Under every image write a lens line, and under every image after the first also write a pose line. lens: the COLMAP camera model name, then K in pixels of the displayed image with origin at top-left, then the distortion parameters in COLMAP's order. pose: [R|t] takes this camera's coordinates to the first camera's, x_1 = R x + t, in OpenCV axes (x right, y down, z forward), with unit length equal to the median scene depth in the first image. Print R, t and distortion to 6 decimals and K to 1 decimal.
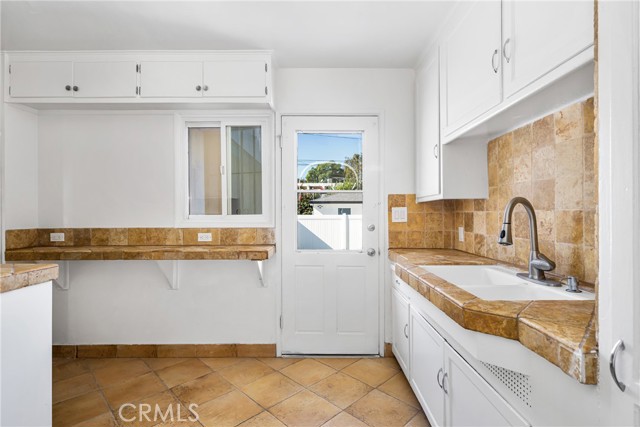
lens RADIAL K [[309.6, 0, 319.0], [0, 309.6, 213.9], [0, 0, 1]] dist [0.000789, 0.000097]
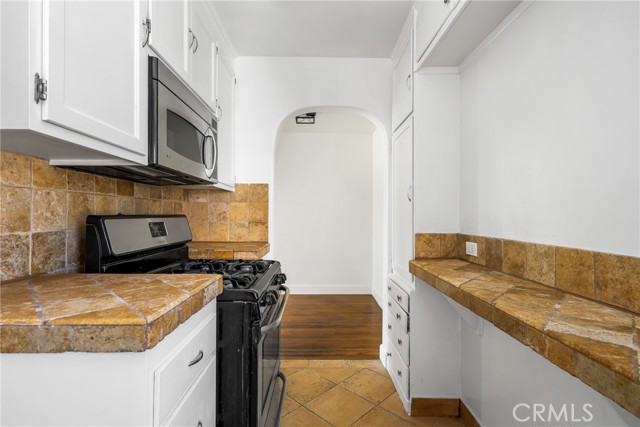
lens RADIAL K [[309.6, 0, 318.8], [0, 309.6, 213.0], [0, 0, 1]] dist [0.000789, 0.000097]
pose [[0.008265, 0.003157, -0.999961, -0.195459], [-0.000312, 0.999995, 0.003155, -0.002233], [0.999966, 0.000286, 0.008266, 0.672711]]
